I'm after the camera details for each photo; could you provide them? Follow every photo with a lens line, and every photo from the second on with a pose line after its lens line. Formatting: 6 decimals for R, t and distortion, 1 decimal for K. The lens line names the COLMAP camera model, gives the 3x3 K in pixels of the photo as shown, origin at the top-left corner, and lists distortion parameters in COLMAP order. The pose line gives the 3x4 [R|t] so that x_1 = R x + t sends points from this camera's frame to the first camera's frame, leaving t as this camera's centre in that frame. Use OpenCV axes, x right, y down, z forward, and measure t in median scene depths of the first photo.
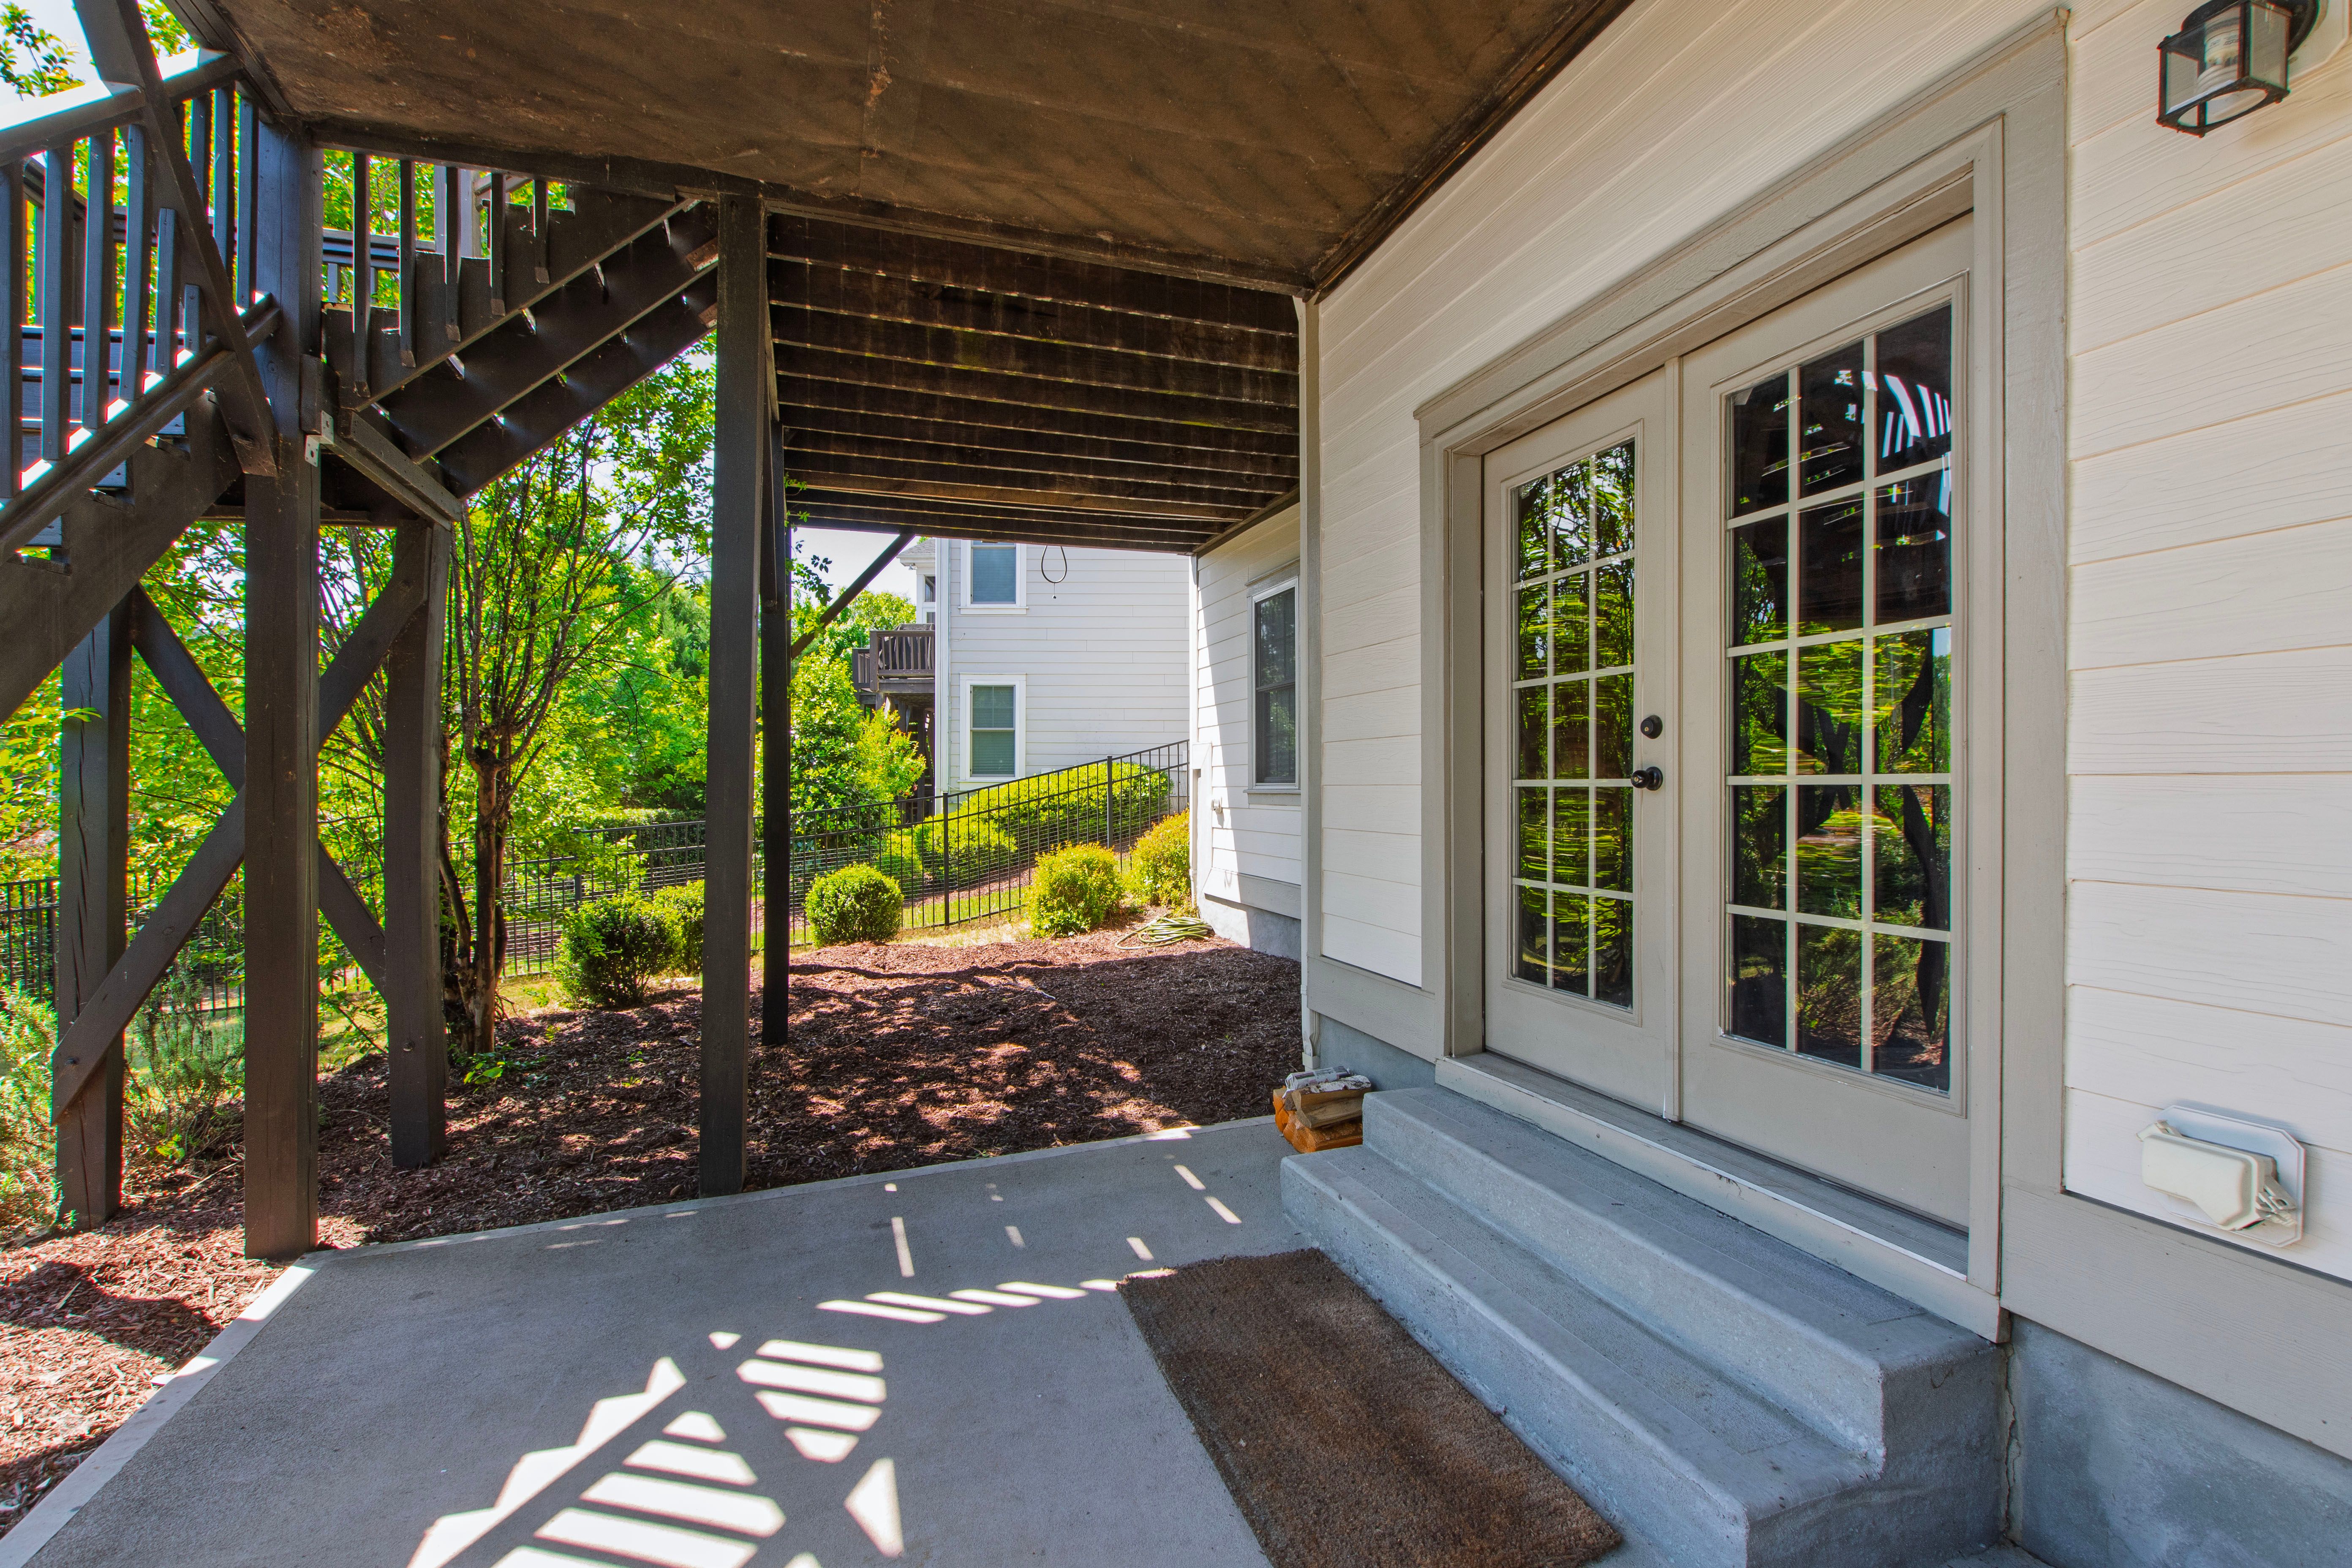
lens RADIAL K [[1032.6, 0, 1170.5], [0, 1032.6, 791.1], [0, 0, 1]] dist [0.002631, -0.000217]
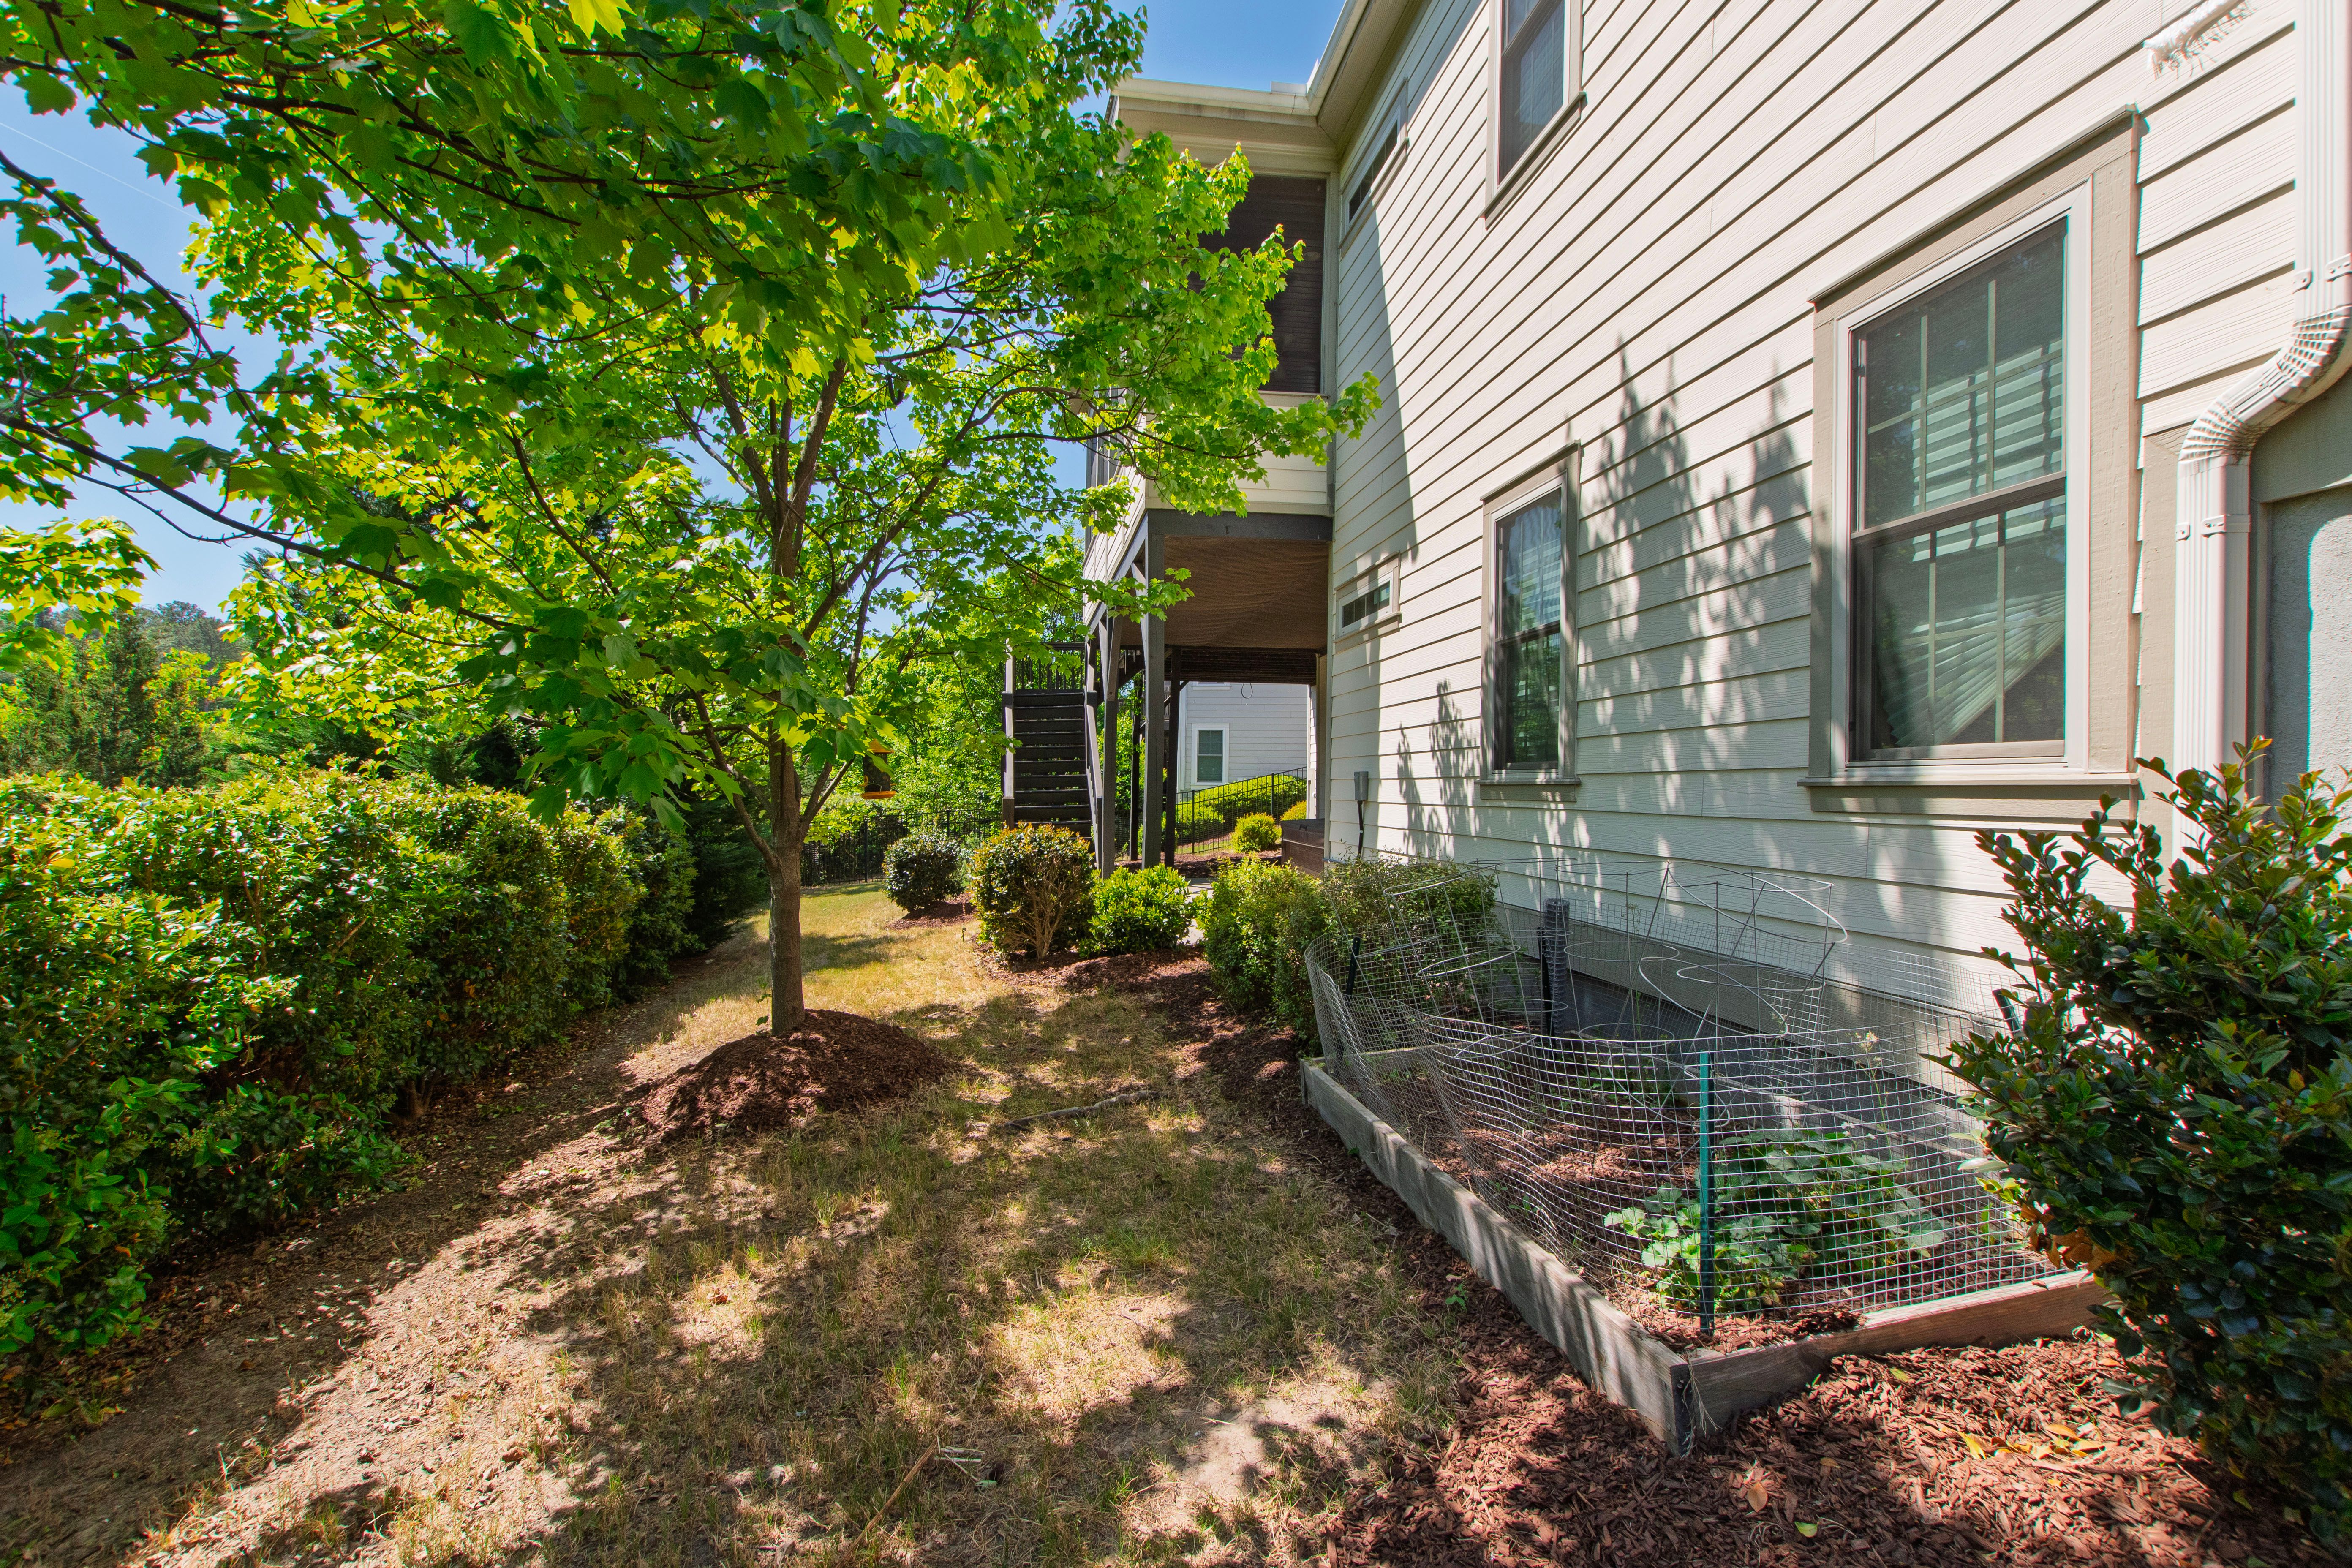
lens RADIAL K [[1032.6, 0, 1176.4], [0, 1032.6, 786.8], [0, 0, 1]] dist [0.002631, -0.000217]
pose [[0.984348, 0.003290, -0.176203, 0.124372], [-0.001859, 0.999964, 0.008287, -0.028825], [0.176223, -0.007830, 0.984319, -1.119729]]
